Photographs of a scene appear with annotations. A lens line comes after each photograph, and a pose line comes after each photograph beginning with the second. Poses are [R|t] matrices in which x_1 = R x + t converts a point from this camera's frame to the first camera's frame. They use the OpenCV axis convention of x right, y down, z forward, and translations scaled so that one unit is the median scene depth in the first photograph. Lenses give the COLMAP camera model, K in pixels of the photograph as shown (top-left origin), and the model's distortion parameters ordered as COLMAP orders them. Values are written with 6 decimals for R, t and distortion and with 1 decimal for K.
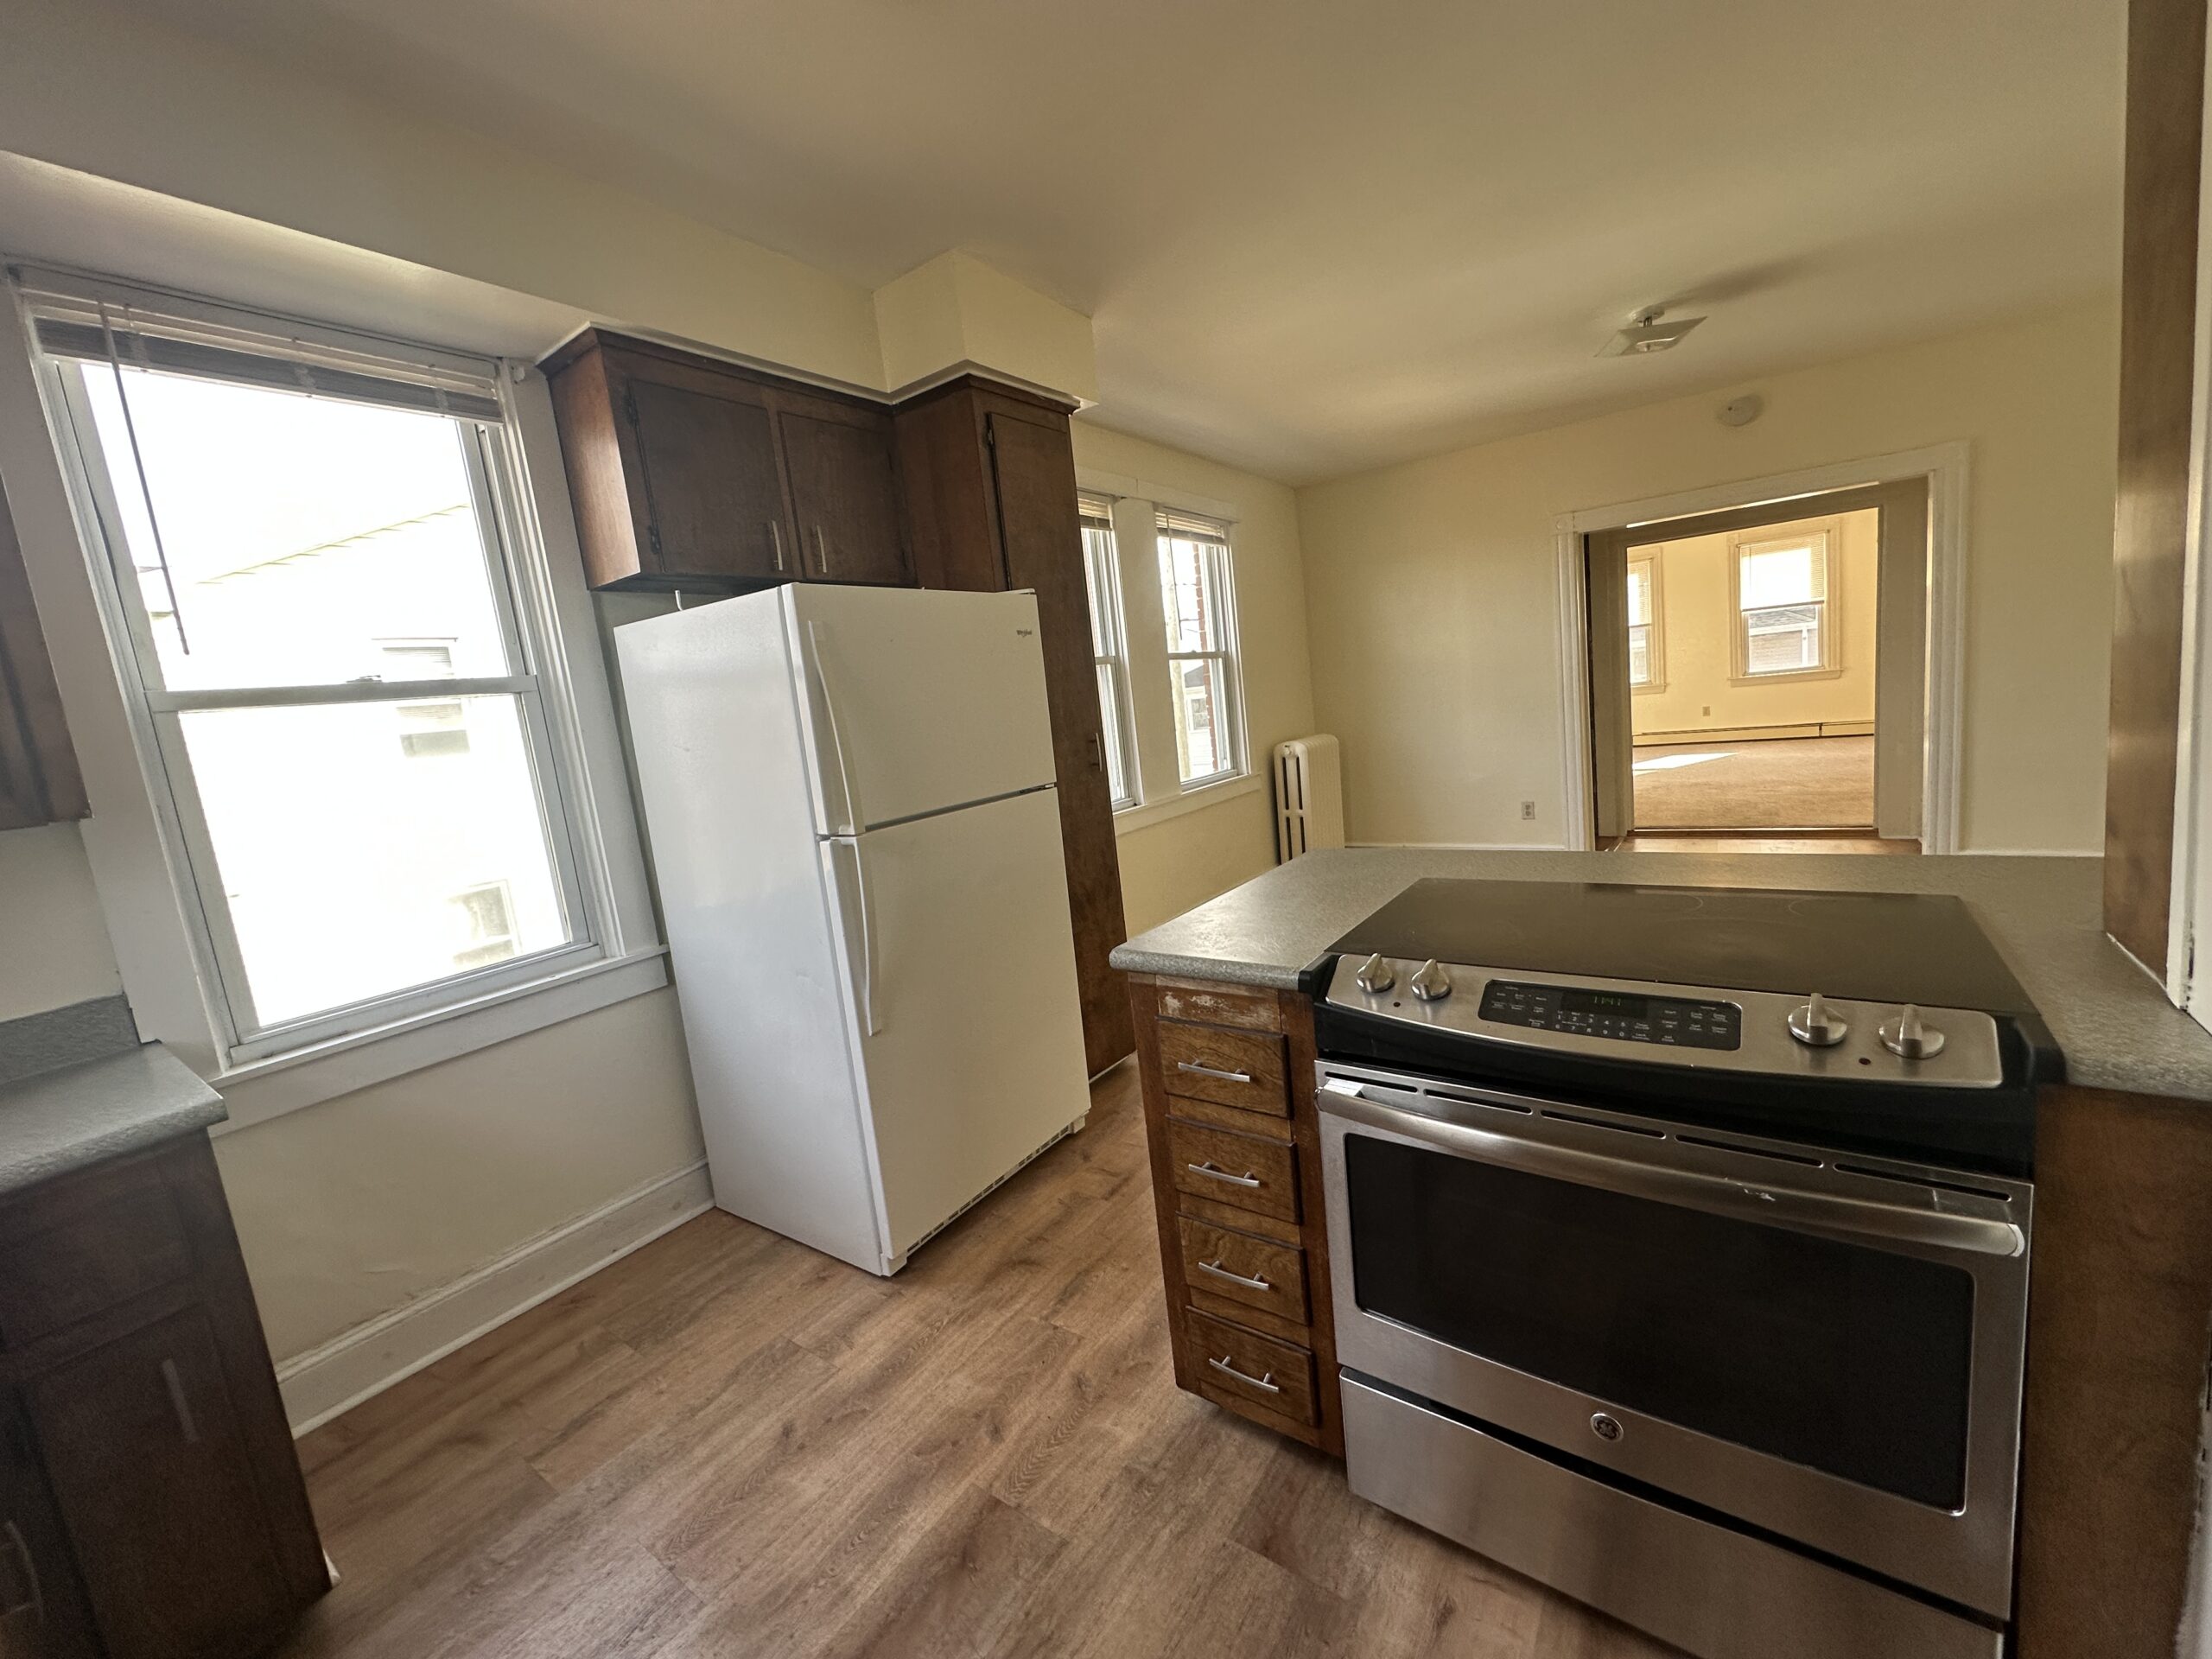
lens RADIAL K [[878.0, 0, 1103.9], [0, 878.0, 827.7], [0, 0, 1]] dist [-0.001428, -0.000014]
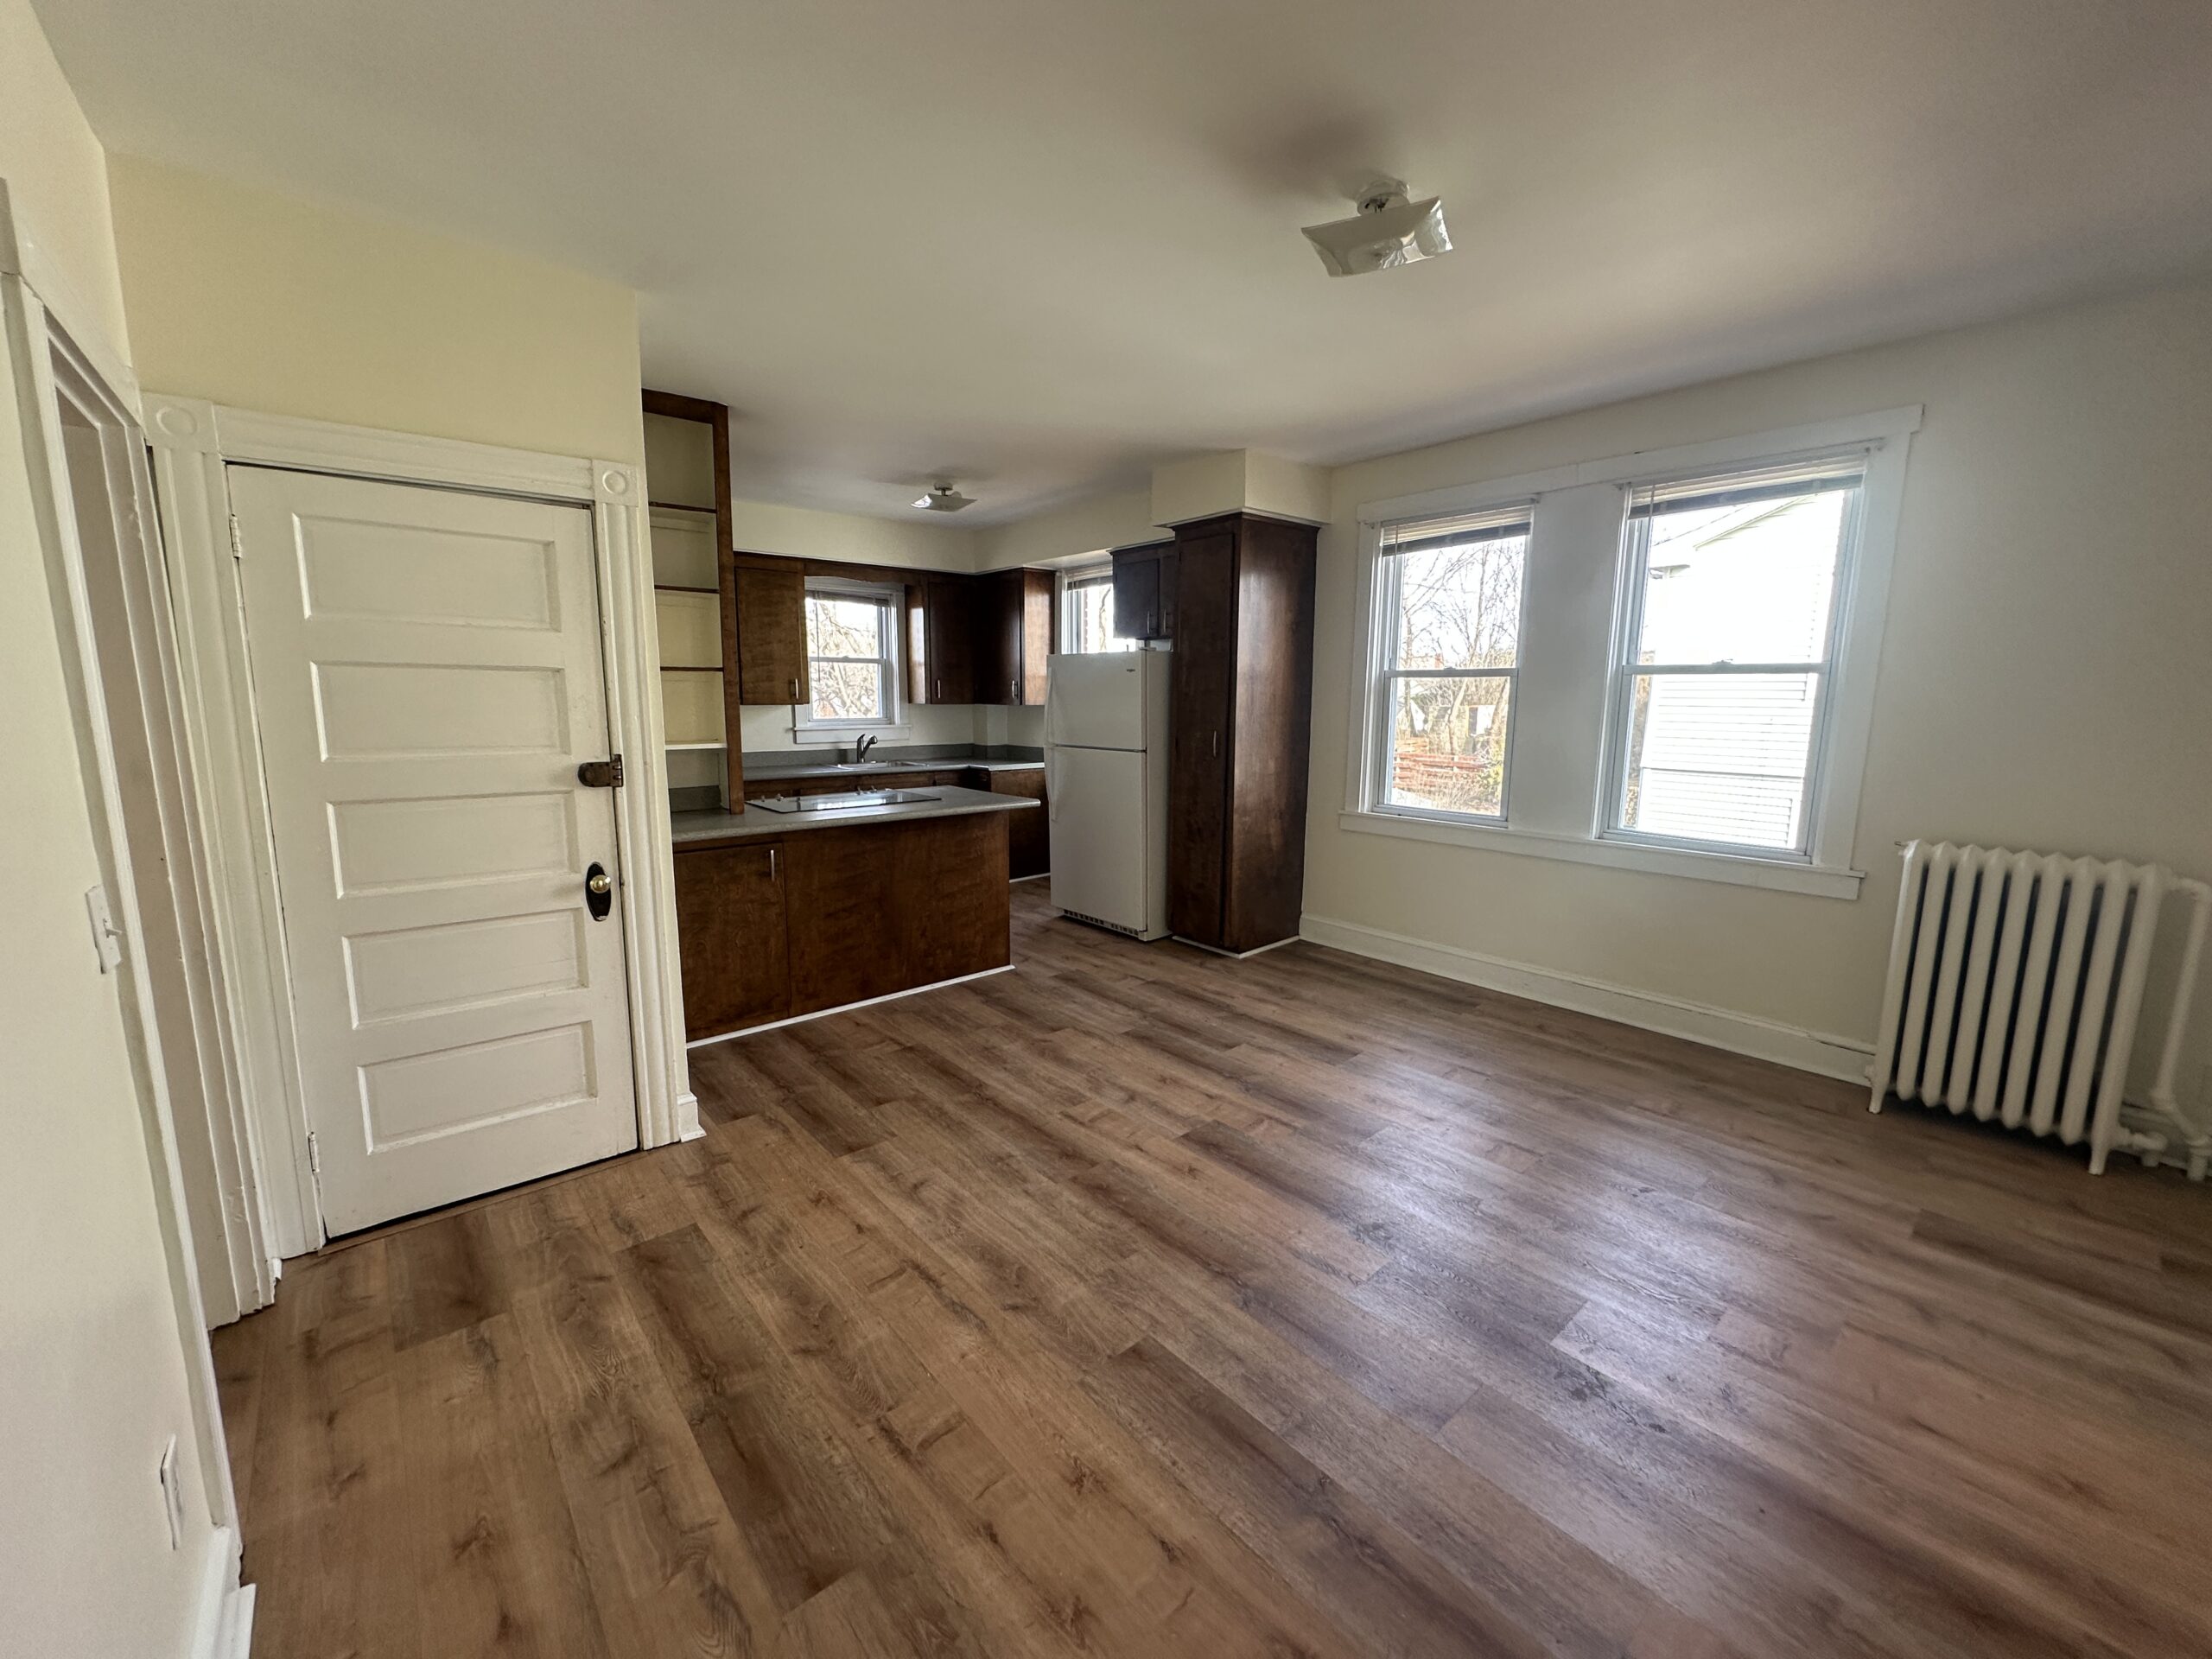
lens RADIAL K [[878.0, 0, 1103.9], [0, 878.0, 827.7], [0, 0, 1]] dist [-0.001428, -0.000014]
pose [[-0.227804, 0.259042, -0.938618, 2.280285], [-0.123327, 0.948524, 0.291707, -0.553073], [0.965865, 0.182209, -0.184131, 1.693640]]
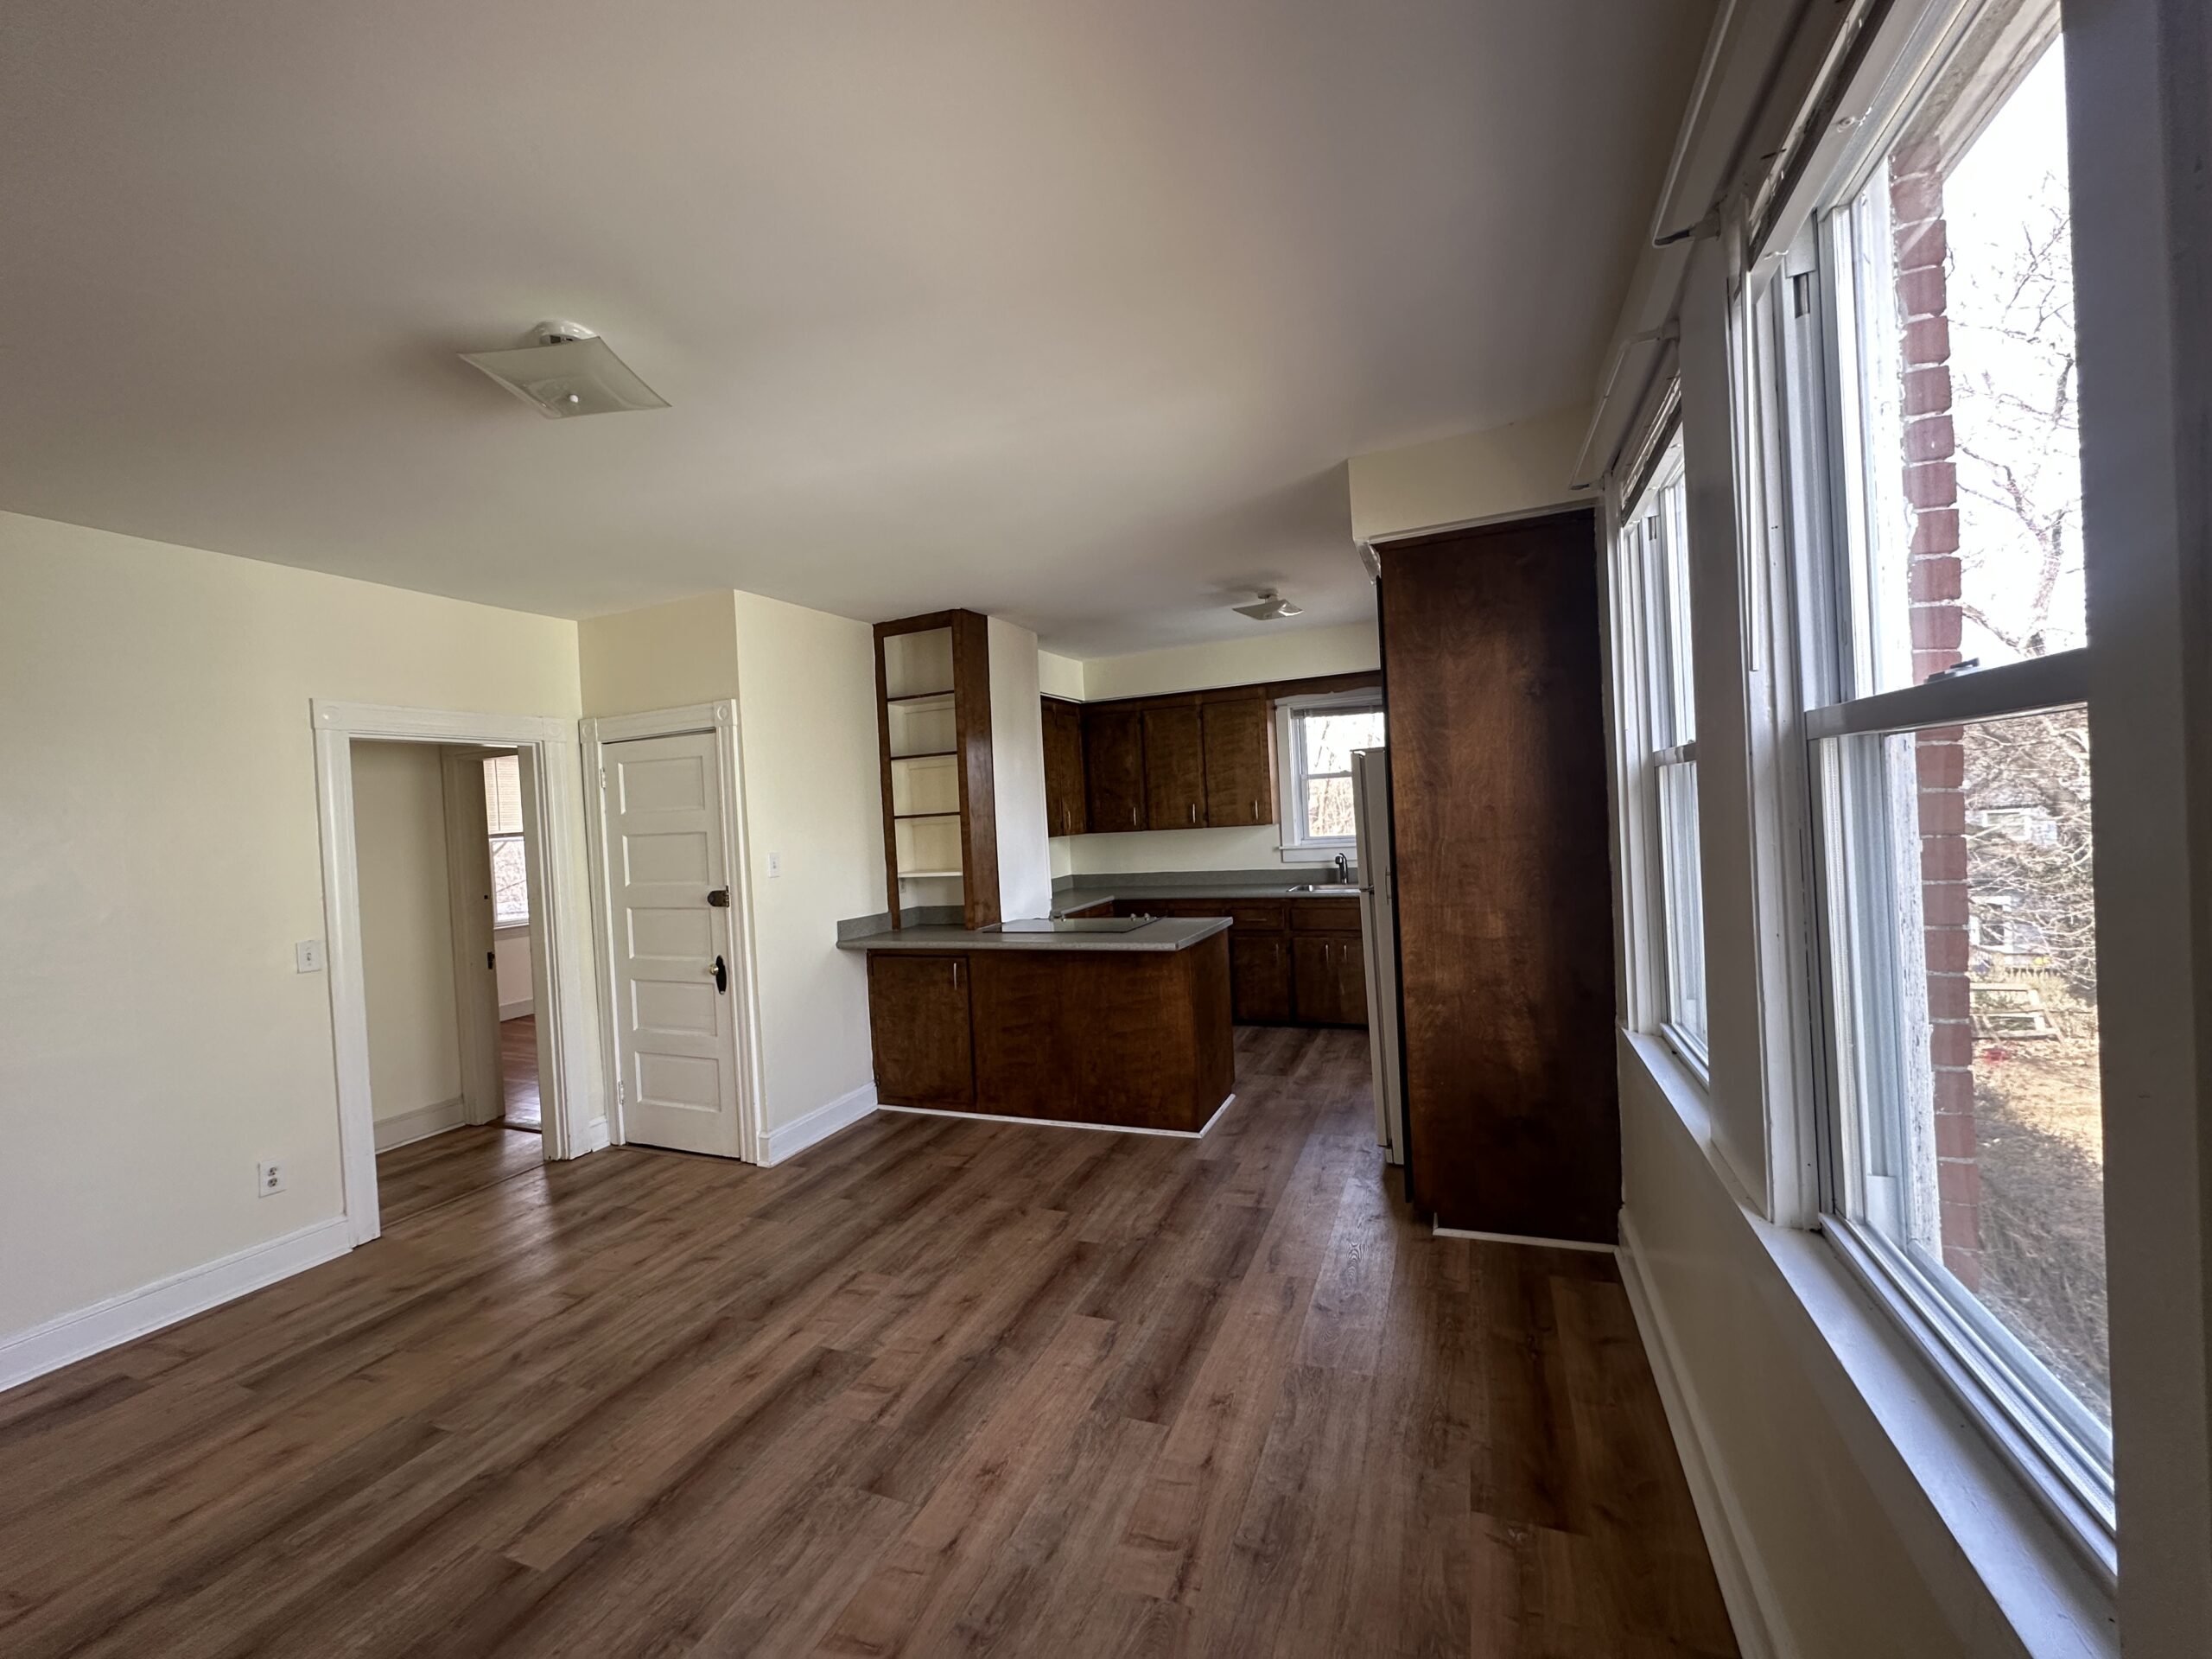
lens RADIAL K [[878.0, 0, 1103.9], [0, 878.0, 827.7], [0, 0, 1]] dist [-0.001428, -0.000014]
pose [[-0.958626, 0.170159, -0.228213, 0.799010], [0.129188, 0.974422, 0.183881, -0.569946], [0.253665, 0.146791, -0.956089, 2.838013]]
